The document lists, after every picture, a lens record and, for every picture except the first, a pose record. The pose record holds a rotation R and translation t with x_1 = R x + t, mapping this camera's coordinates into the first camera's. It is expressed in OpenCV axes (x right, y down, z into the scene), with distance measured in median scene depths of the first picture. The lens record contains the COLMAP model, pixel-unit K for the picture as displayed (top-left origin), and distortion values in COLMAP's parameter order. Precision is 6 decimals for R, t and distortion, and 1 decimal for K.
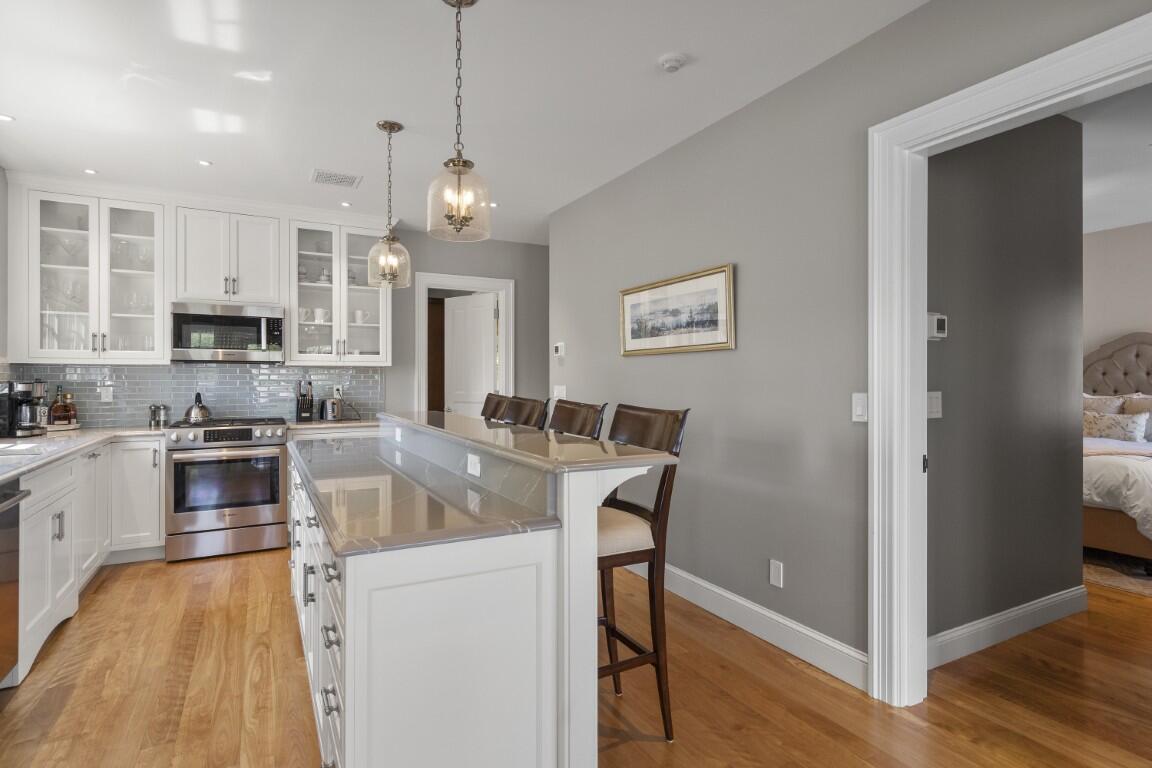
lens RADIAL K [[594.0, 0, 576.0], [0, 594.0, 384.0], [0, 0, 1]] dist [0.000786, 0.000007]
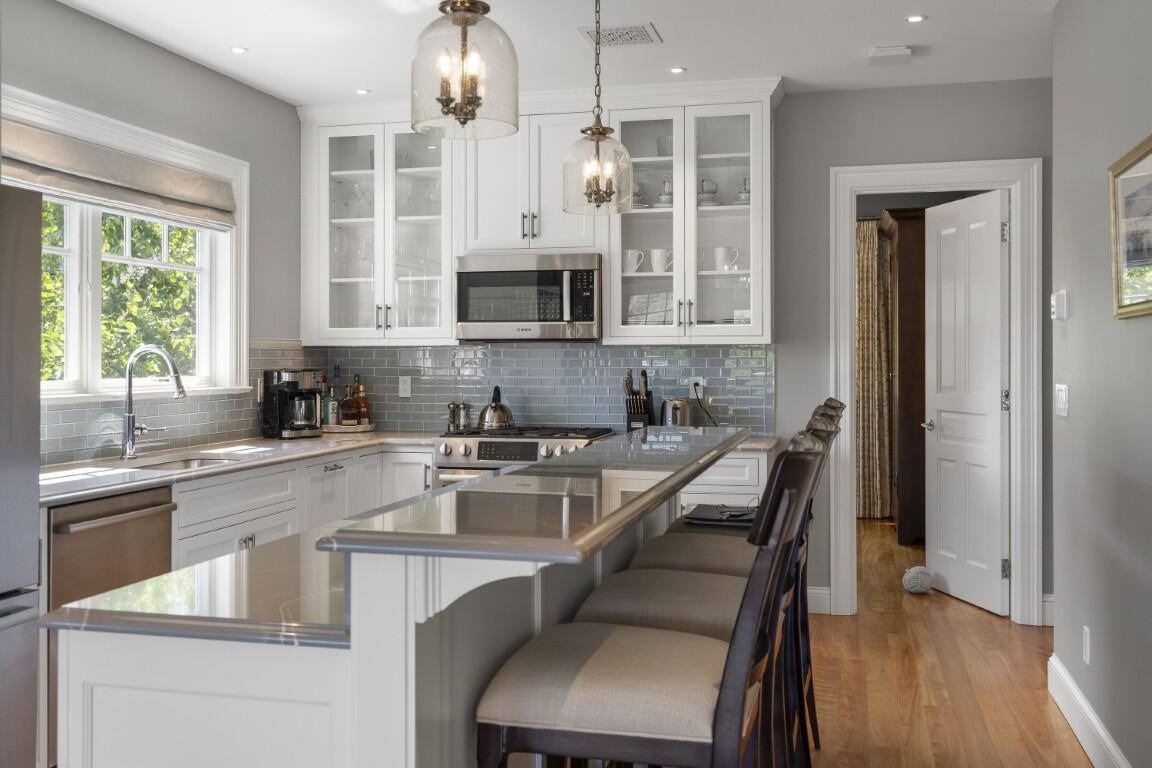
lens RADIAL K [[1100.5, 0, 574.9], [0, 1100.5, 367.7], [0, 0, 1]] dist [0.006717, 0.004988]
pose [[0.736981, 0.005112, -0.675894, 0.292787], [-0.005859, 0.999982, 0.001174, -0.008732], [0.675888, 0.003095, 0.736998, 0.134427]]
